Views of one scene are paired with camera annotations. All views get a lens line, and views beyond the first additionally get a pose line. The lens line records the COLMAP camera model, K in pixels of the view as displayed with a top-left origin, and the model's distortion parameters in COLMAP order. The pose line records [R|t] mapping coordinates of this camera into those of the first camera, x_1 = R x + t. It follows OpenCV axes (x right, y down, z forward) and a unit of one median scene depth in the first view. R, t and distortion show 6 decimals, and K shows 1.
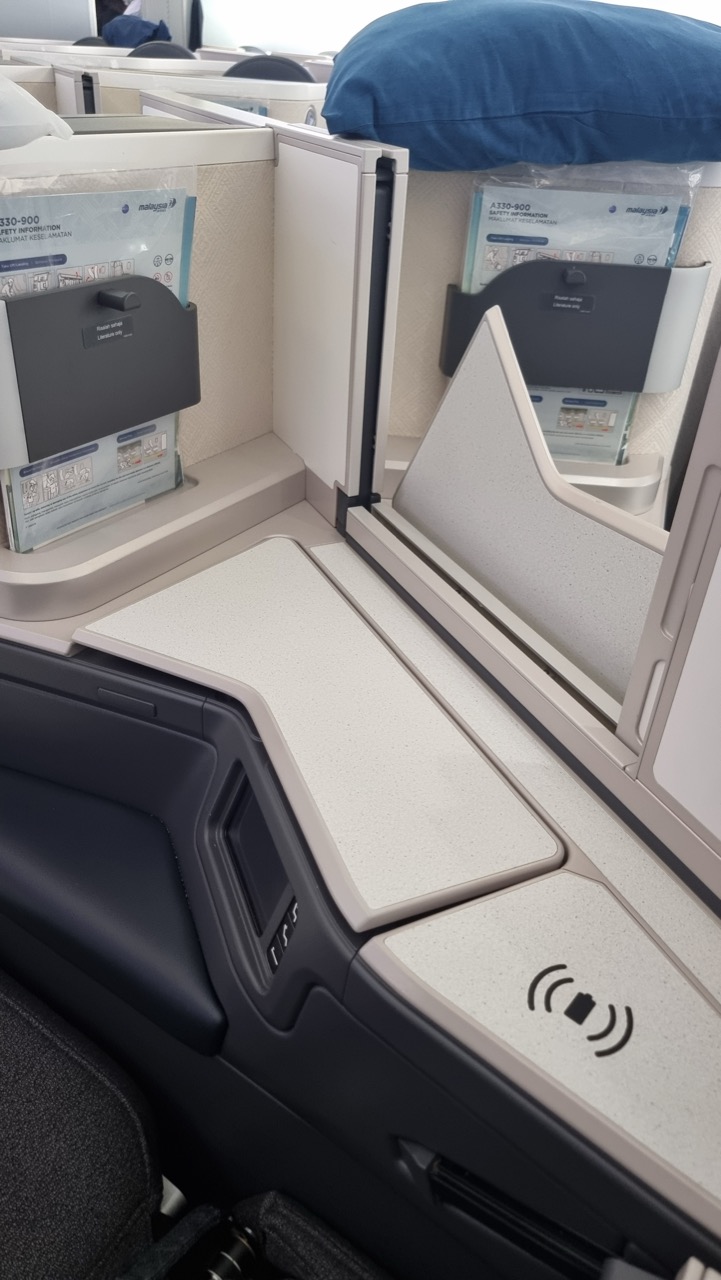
lens RADIAL K [[906.6, 0, 360.5], [0, 906.6, 640.0], [0, 0, 1]] dist [0.037760, -0.001232]
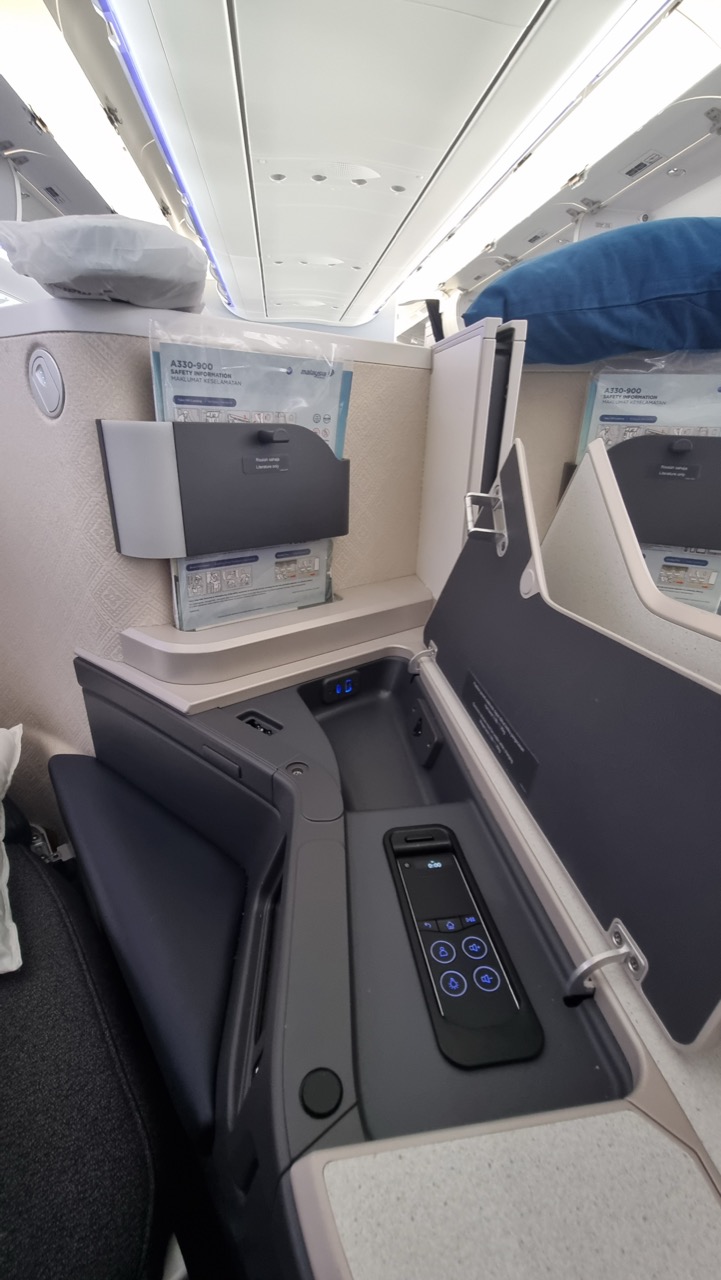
lens RADIAL K [[532.6, 0, 361.0], [0, 532.6, 648.4], [0, 0, 1]] dist [-0.001729, -0.000051]
pose [[0.951025, 0.091834, -0.295159, 0.082428], [-0.143981, 0.976547, -0.160080, 0.010981], [0.273536, 0.194738, 0.941942, 0.352409]]
